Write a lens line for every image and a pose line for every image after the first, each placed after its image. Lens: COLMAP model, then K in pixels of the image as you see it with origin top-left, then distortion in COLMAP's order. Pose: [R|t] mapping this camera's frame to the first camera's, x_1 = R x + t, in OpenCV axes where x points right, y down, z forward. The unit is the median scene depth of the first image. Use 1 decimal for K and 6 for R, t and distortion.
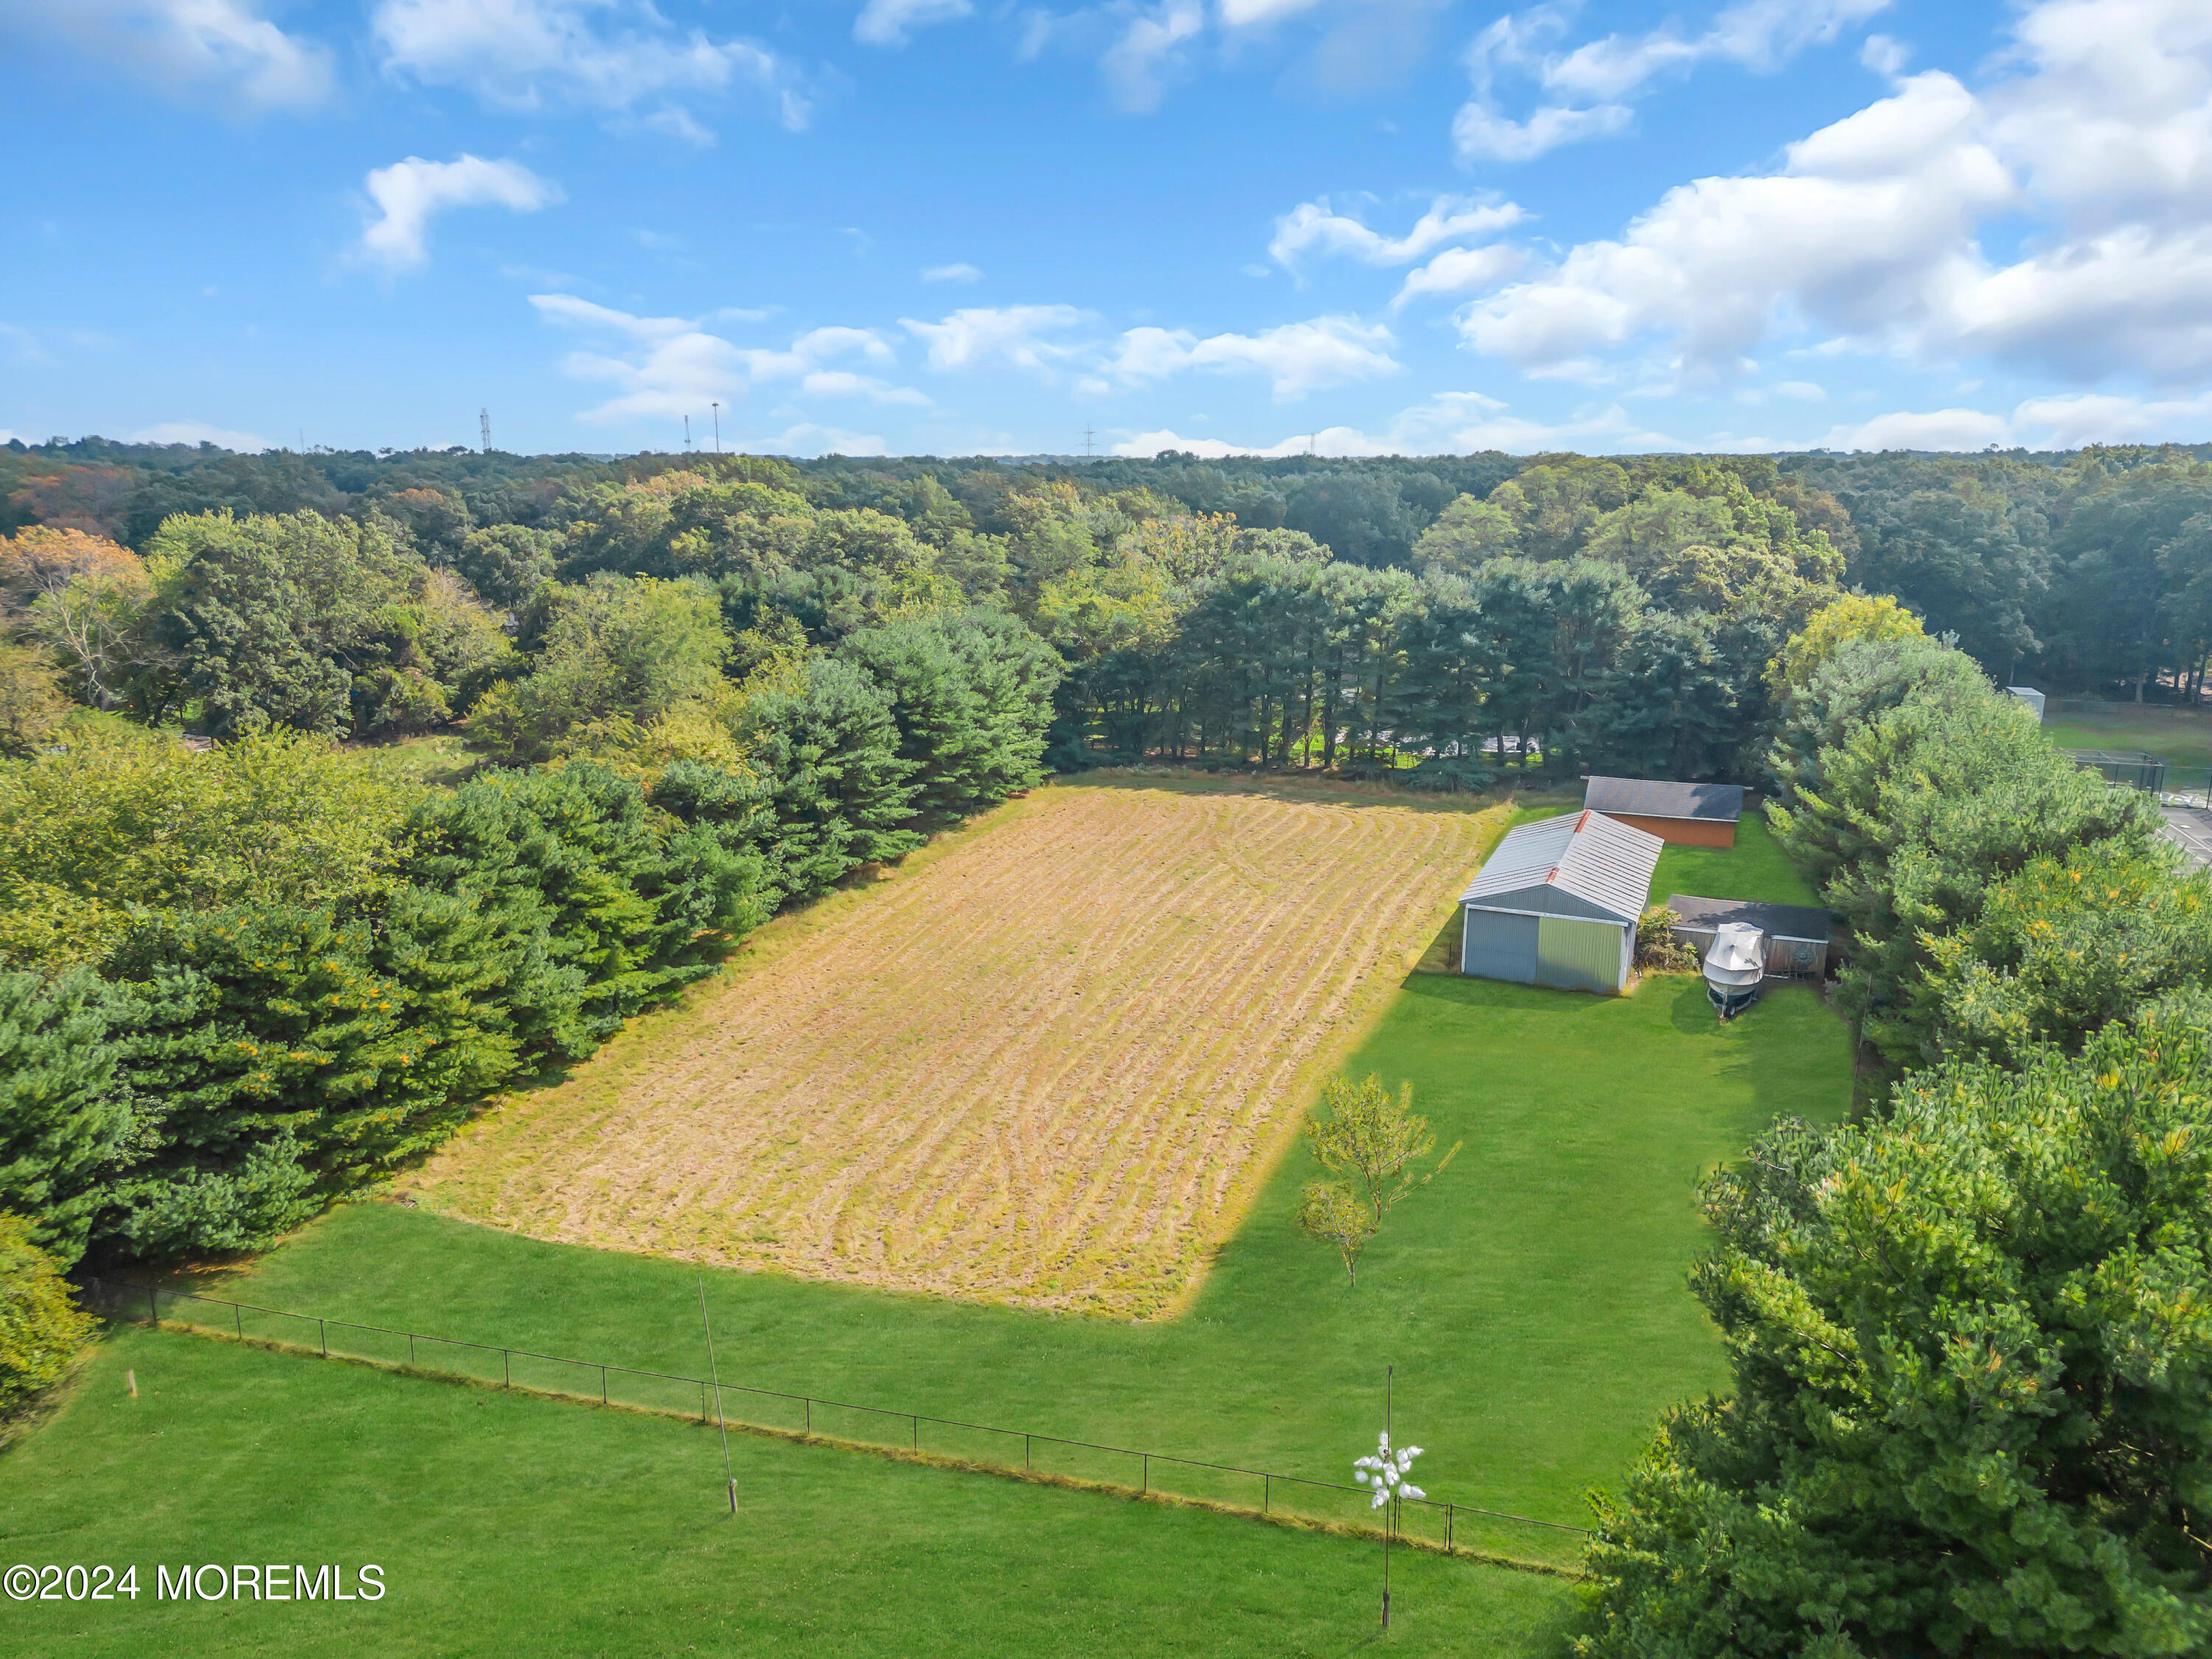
lens RADIAL K [[1548.9, 0, 1085.9], [0, 1548.9, 829.5], [0, 0, 1]] dist [0.117885, -0.137651]
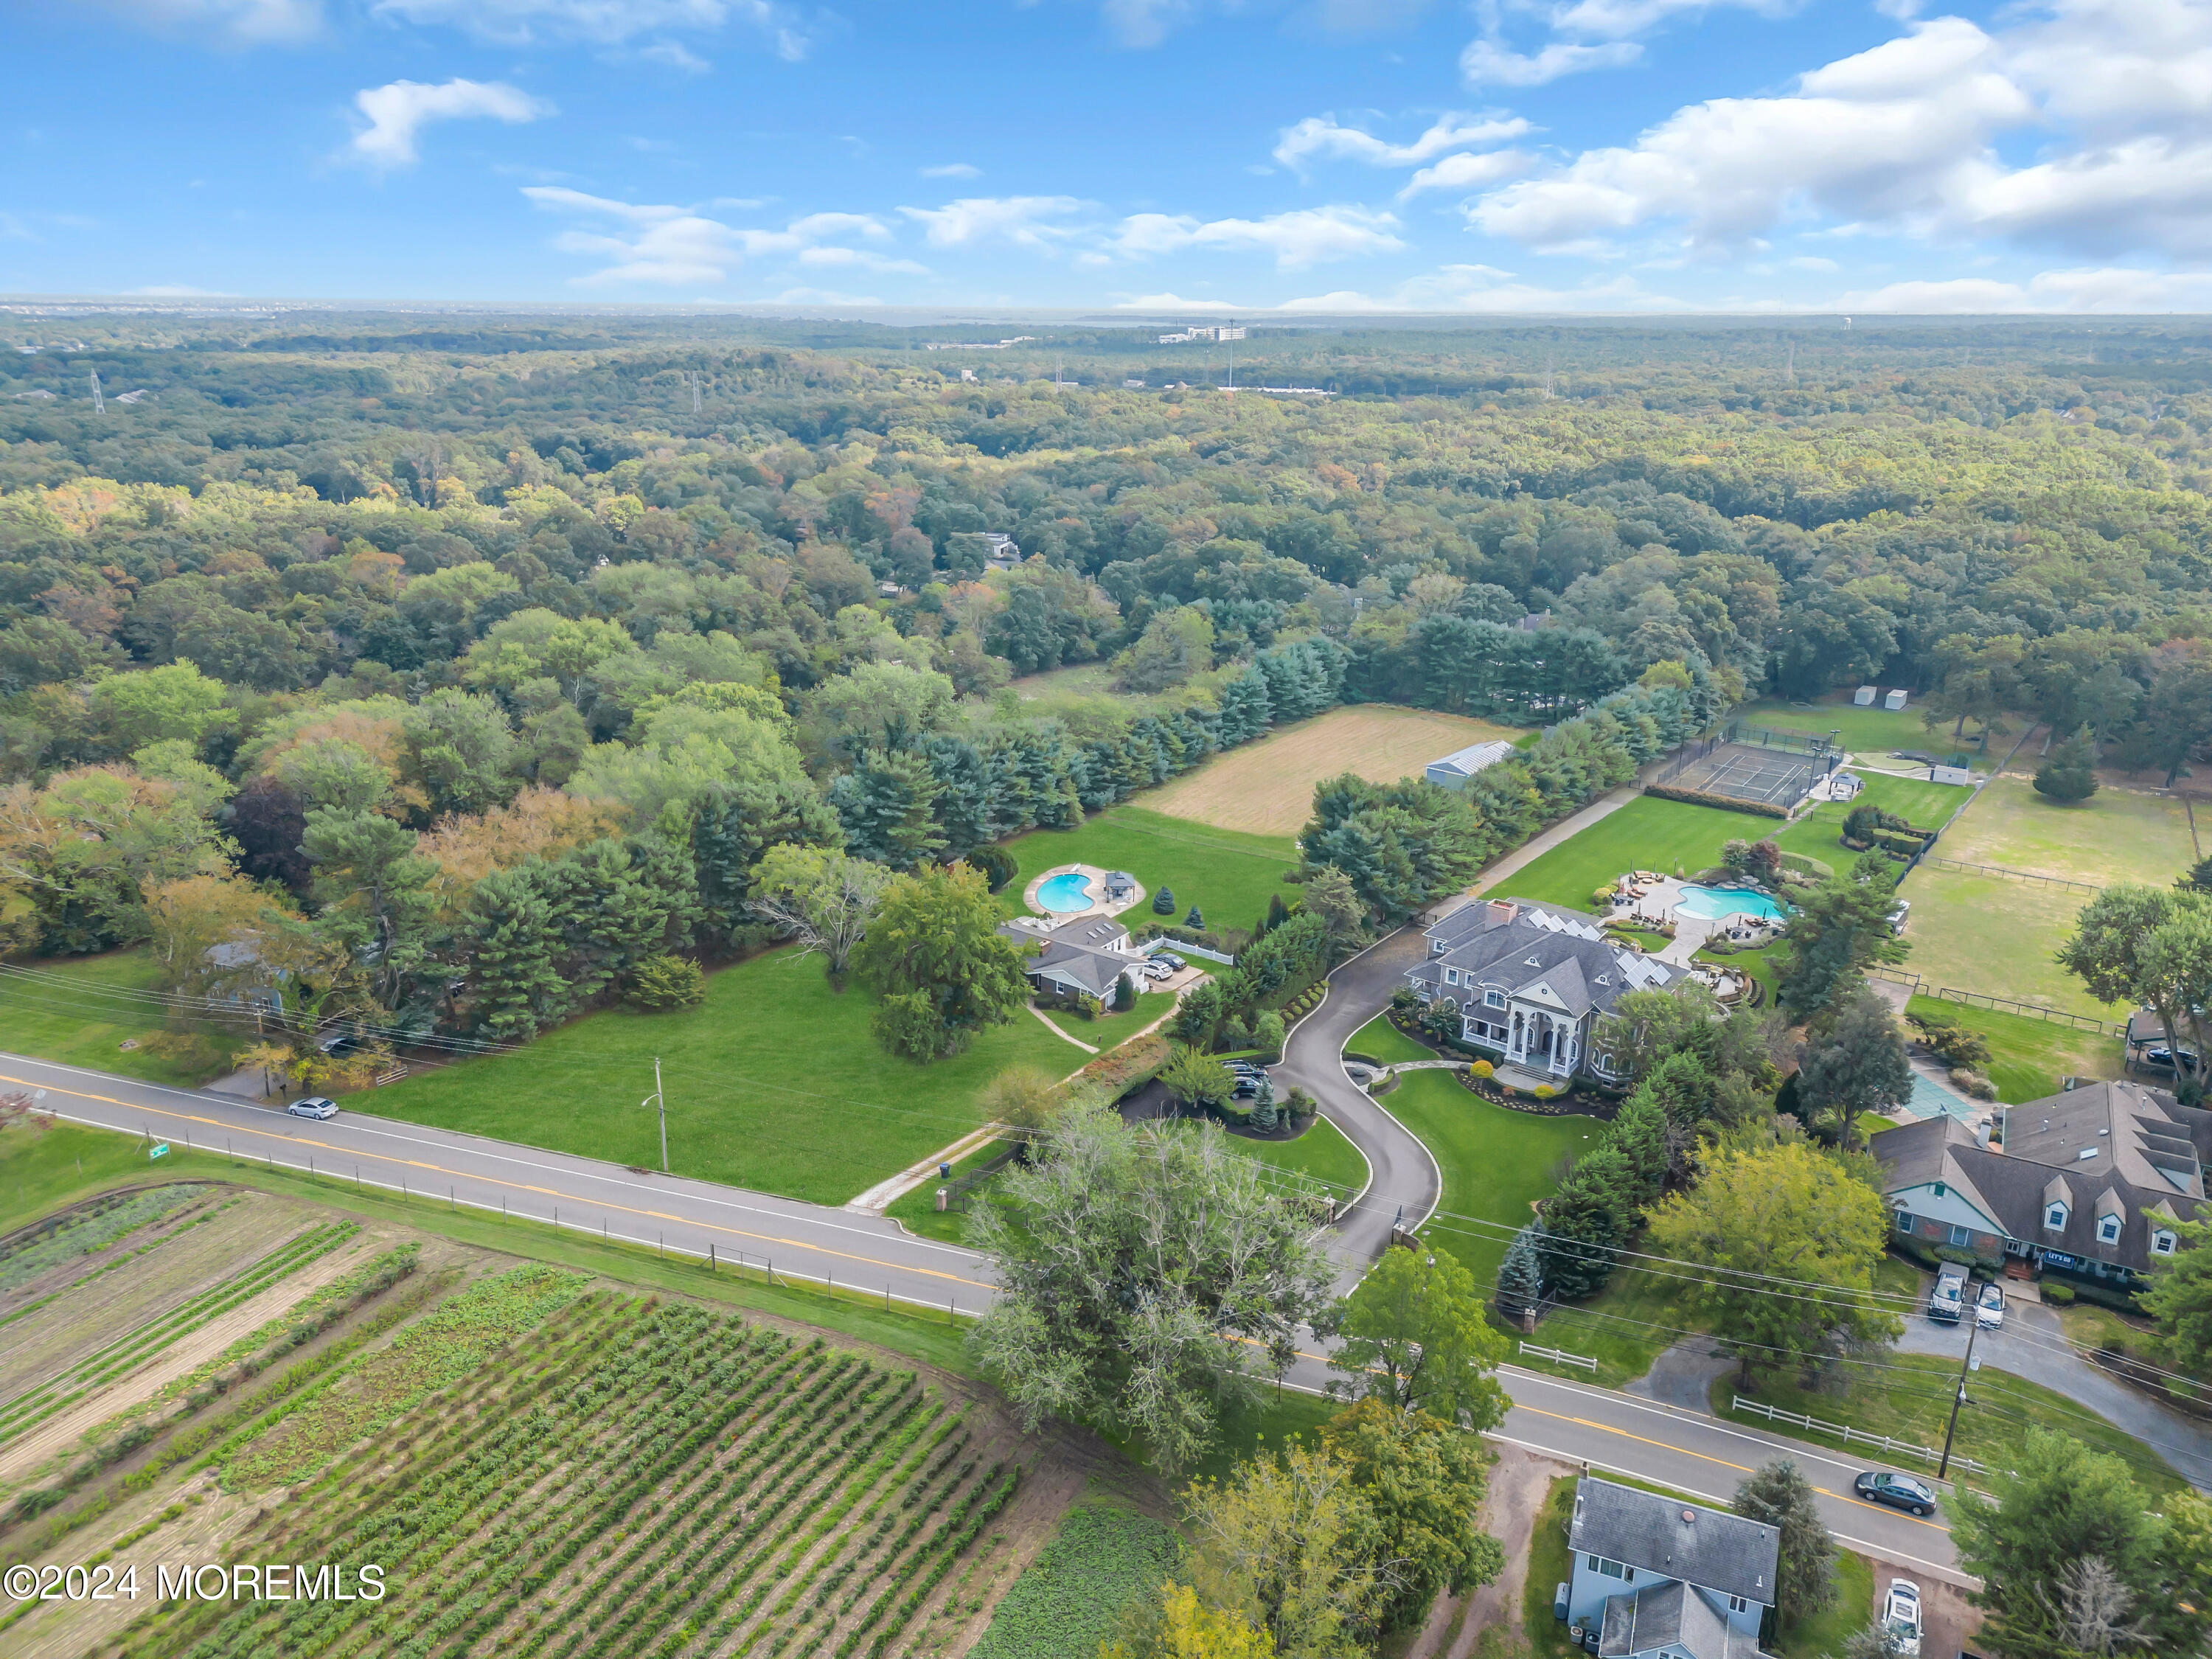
lens RADIAL K [[1520.6, 0, 1108.9], [0, 1520.6, 822.6], [0, 0, 1]] dist [0.061571, -0.069523]
pose [[0.954972, 0.097977, -0.280052, 0.395469], [-0.072758, 0.992415, 0.099094, -0.078699], [0.287636, -0.074256, 0.954857, -1.725863]]
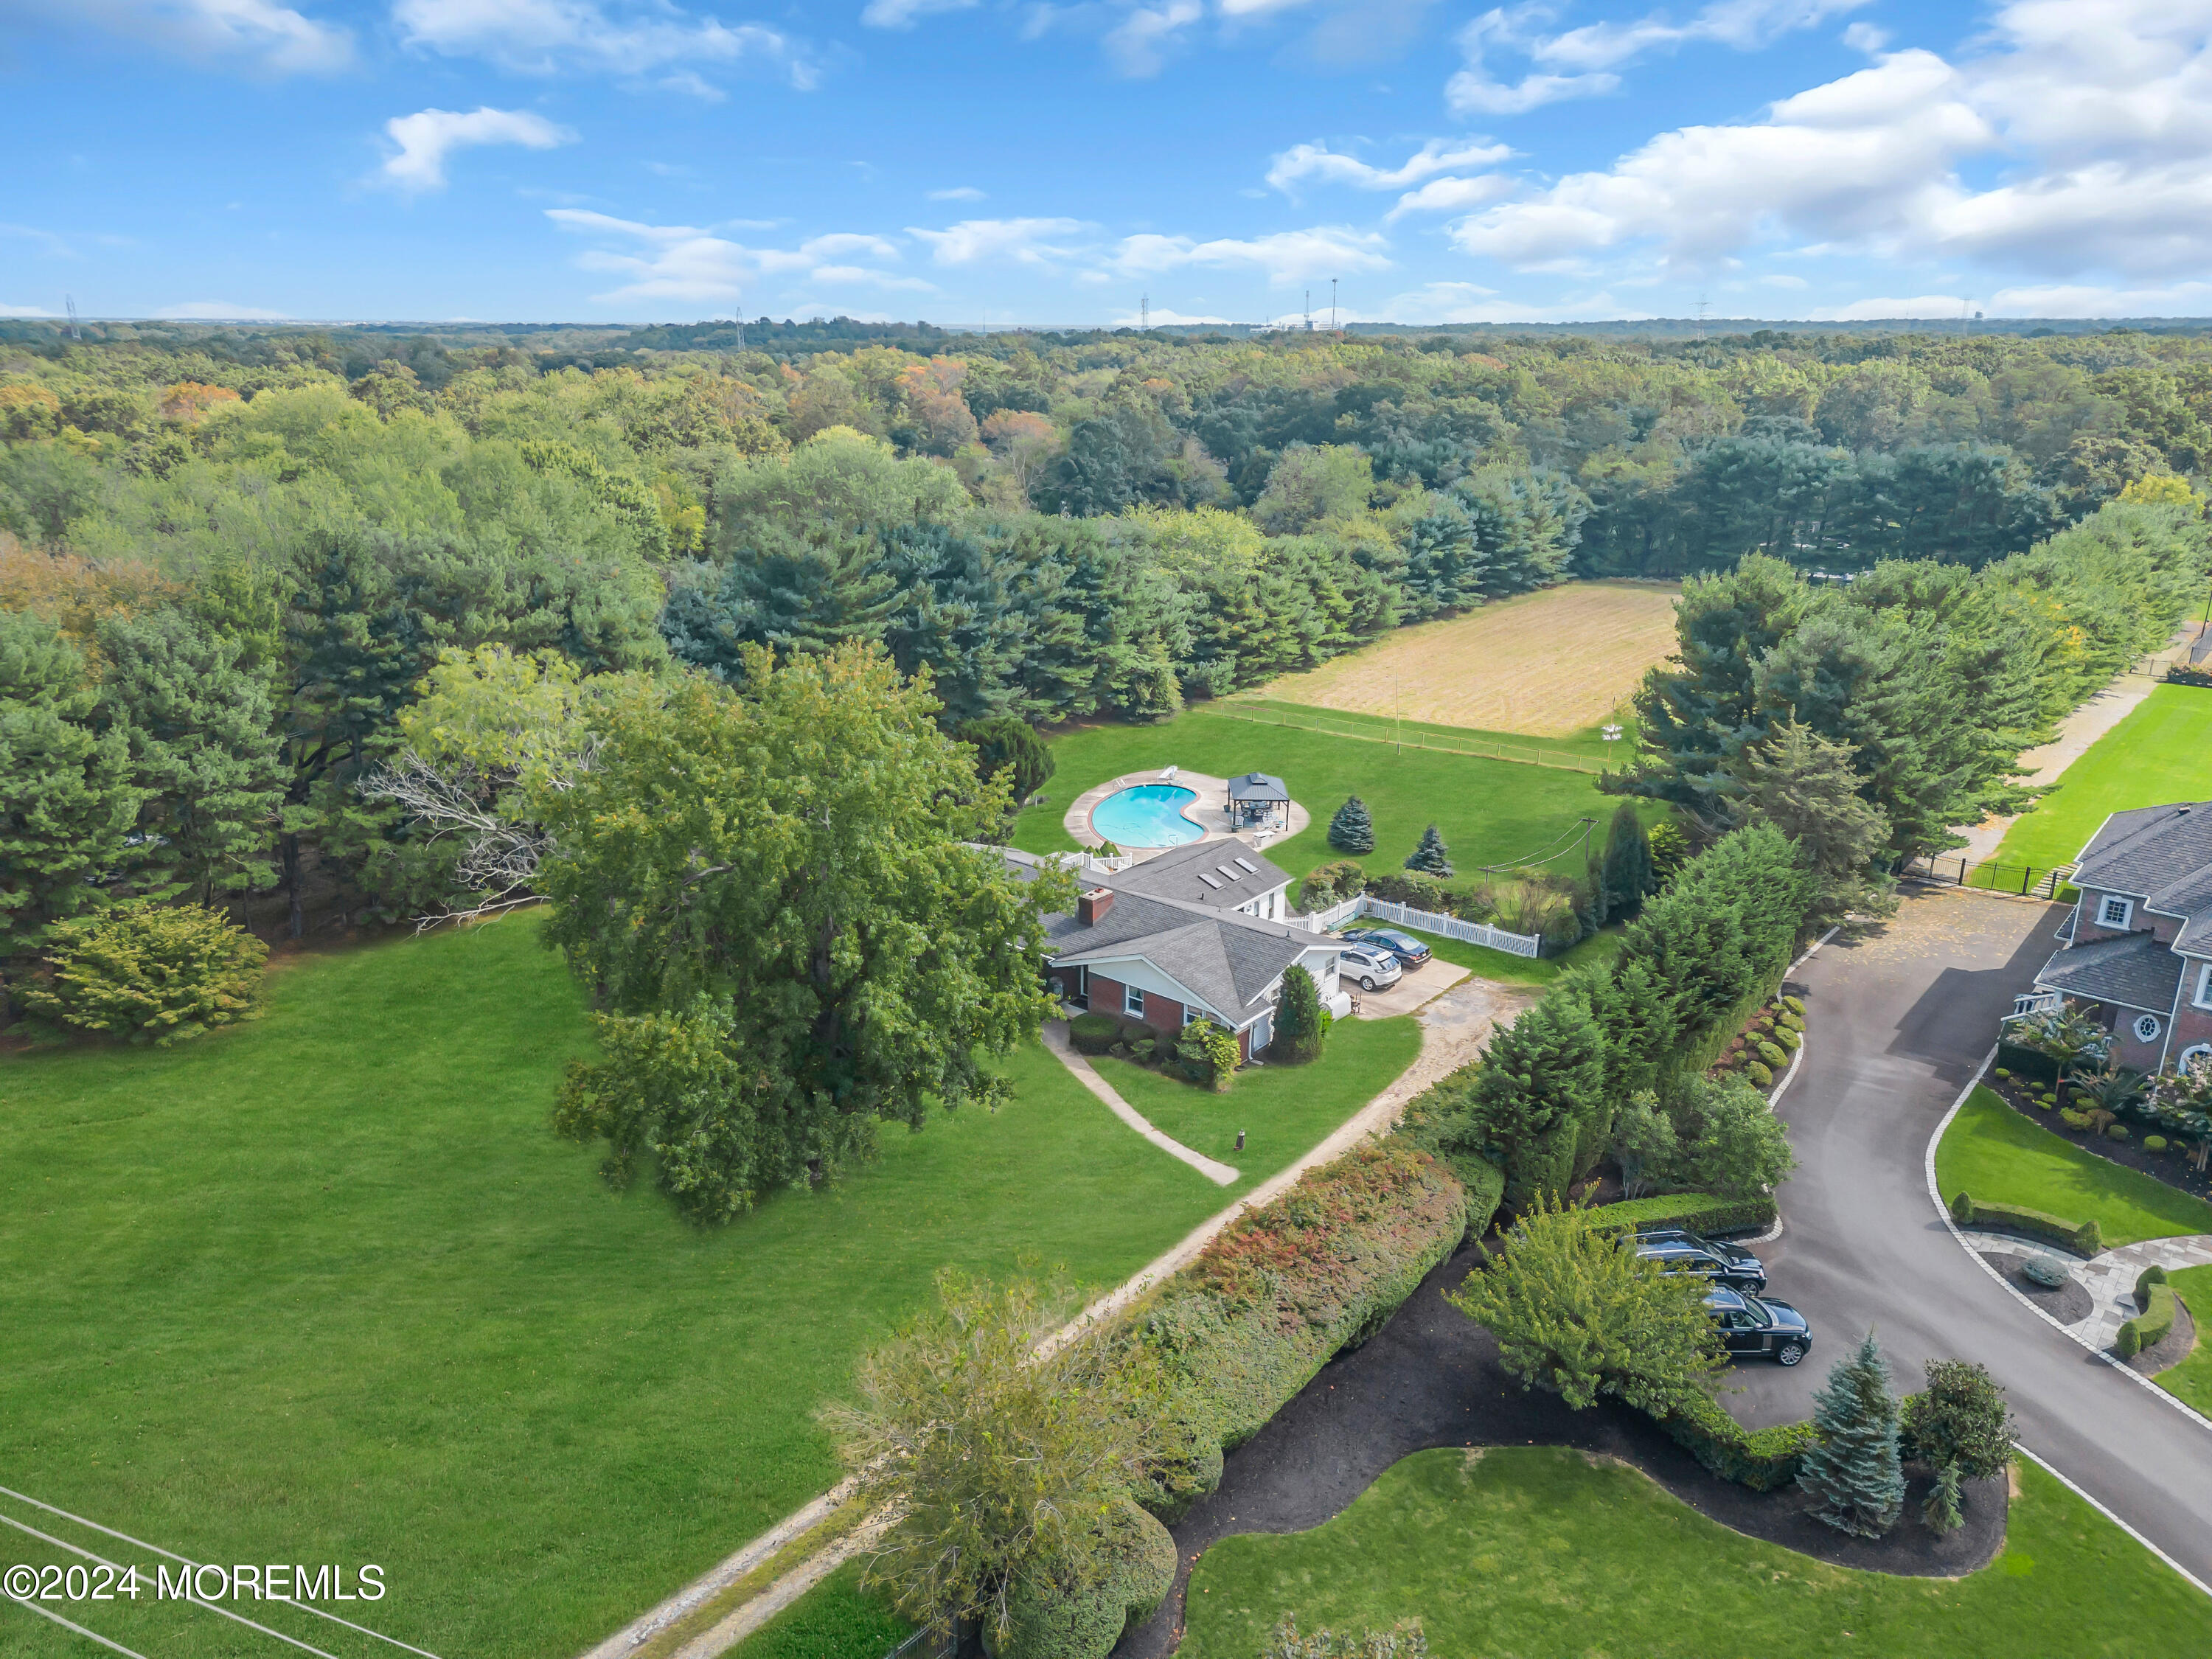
lens RADIAL K [[1541.1, 0, 1106.5], [0, 1541.1, 822.1], [0, 0, 1]] dist [0.073007, -0.075658]
pose [[0.937350, 0.106847, -0.331601, 0.101865], [-0.080403, 0.992460, 0.092509, 0.128544], [0.338985, -0.060051, 0.938873, -0.804337]]
